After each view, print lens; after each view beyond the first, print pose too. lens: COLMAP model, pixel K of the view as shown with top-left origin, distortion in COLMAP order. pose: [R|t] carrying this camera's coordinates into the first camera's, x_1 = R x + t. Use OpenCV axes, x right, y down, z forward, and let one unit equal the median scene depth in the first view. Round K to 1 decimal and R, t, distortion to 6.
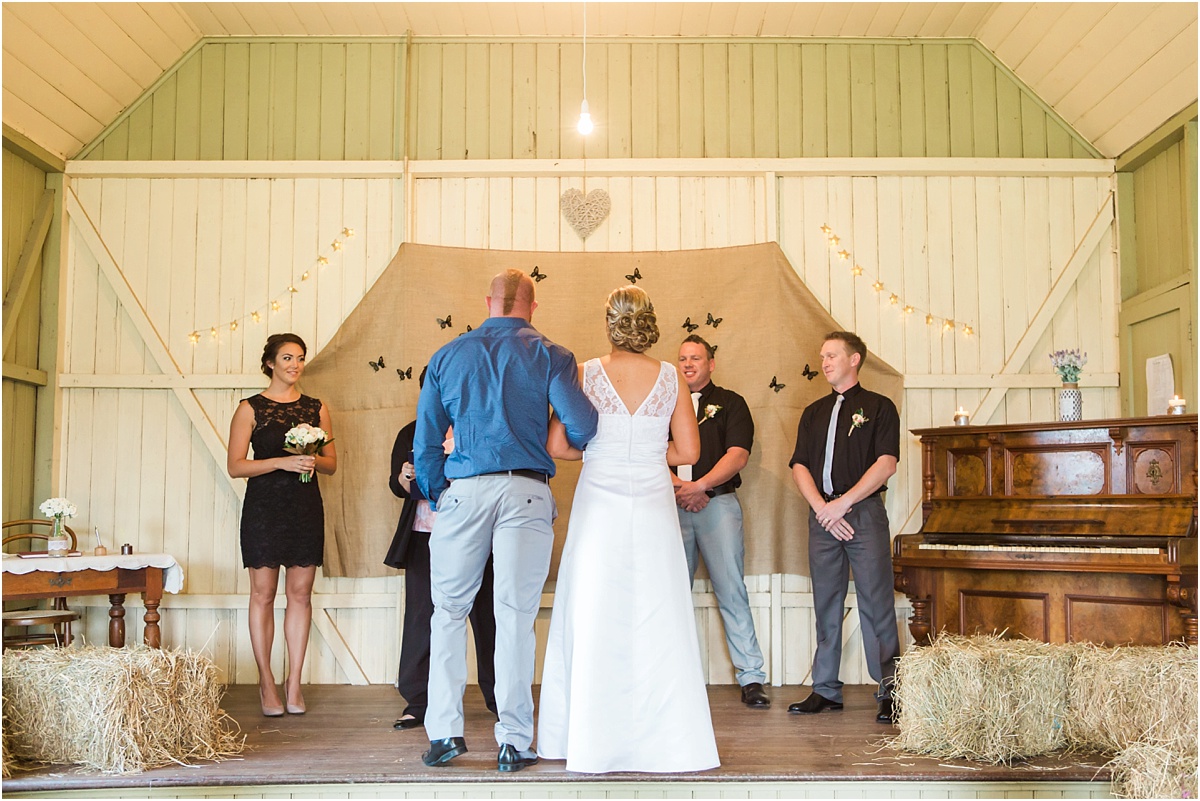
lens RADIAL K [[1489.4, 0, 603.4], [0, 1489.4, 397.7], [0, 0, 1]] dist [-0.031503, 0.000000]
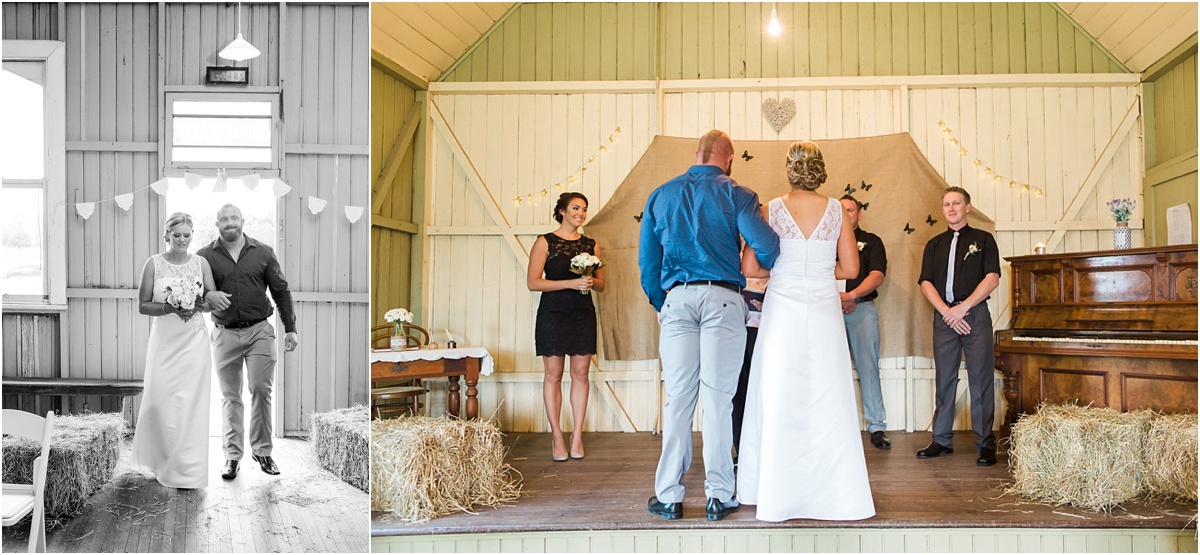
lens RADIAL K [[4930.1, 0, 601.6], [0, 4930.1, 272.8], [0, 0, 1]] dist [0.092715, 0.000000]
pose [[0.999819, -0.006952, -0.017736, -0.102874], [0.008085, 0.997877, 0.064623, -0.285934], [0.017249, -0.064754, 0.997752, -3.918312]]
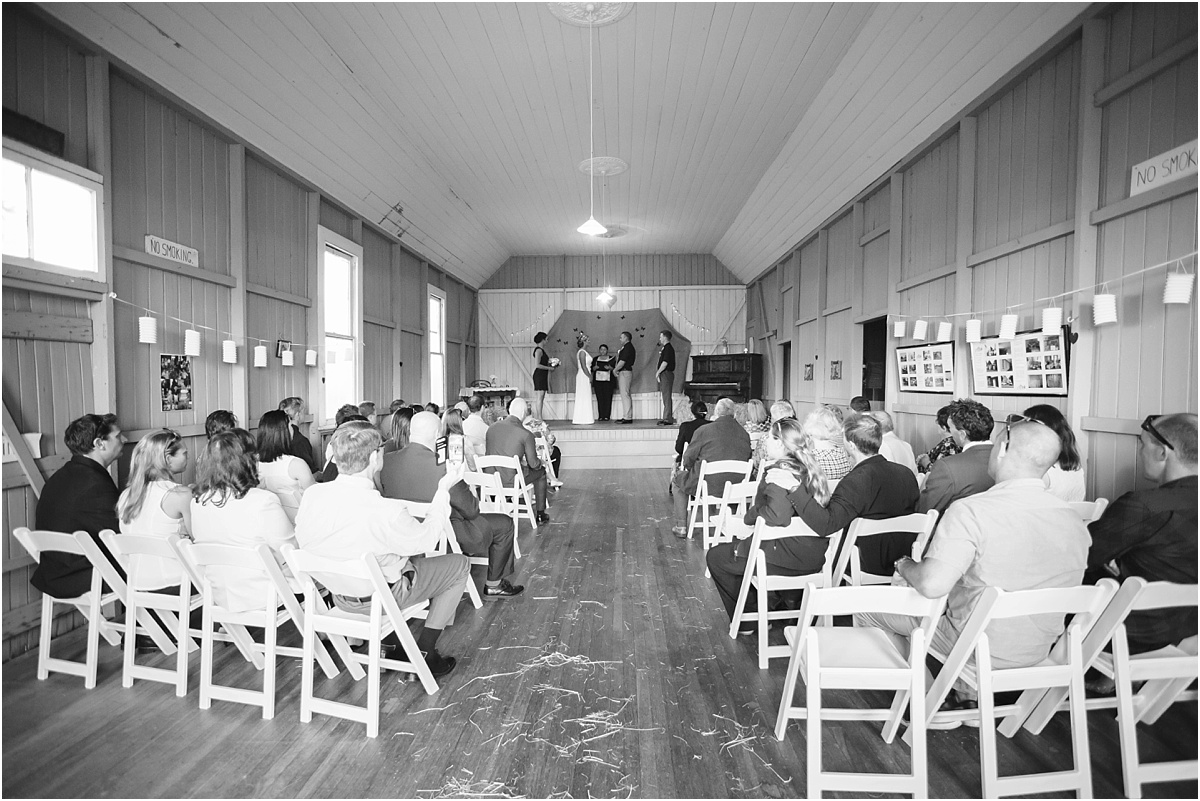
lens RADIAL K [[547.6, 0, 592.2], [0, 547.6, 397.6], [0, 0, 1]] dist [-0.002396, -0.000025]
pose [[0.999813, -0.010281, -0.016356, -0.039805], [0.012064, 0.993530, 0.112925, -0.034937], [0.015089, -0.113101, 0.993469, -0.465910]]
